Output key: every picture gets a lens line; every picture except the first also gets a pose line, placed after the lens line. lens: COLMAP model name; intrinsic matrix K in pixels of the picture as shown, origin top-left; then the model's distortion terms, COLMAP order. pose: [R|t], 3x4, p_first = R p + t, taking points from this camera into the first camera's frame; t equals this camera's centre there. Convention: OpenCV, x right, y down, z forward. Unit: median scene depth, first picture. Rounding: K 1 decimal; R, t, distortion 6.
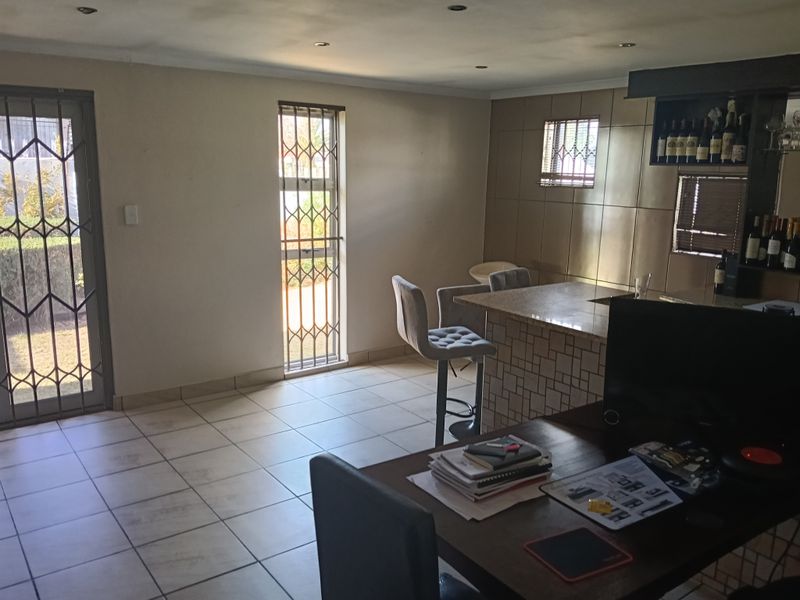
lens RADIAL K [[652.8, 0, 400.0], [0, 652.8, 300.0], [0, 0, 1]] dist [0.065635, -0.131110]
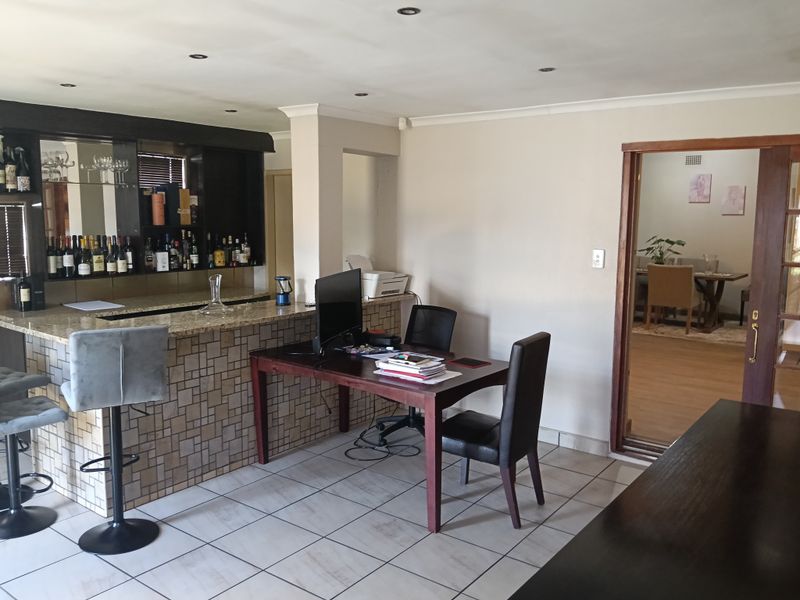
lens RADIAL K [[652.8, 0, 400.0], [0, 652.8, 300.0], [0, 0, 1]] dist [0.065635, -0.131110]
pose [[-0.271992, -0.153977, 0.949901, -0.767122], [0.177574, 0.962133, 0.206805, -0.151842], [-0.945774, 0.224927, -0.234350, 0.709538]]
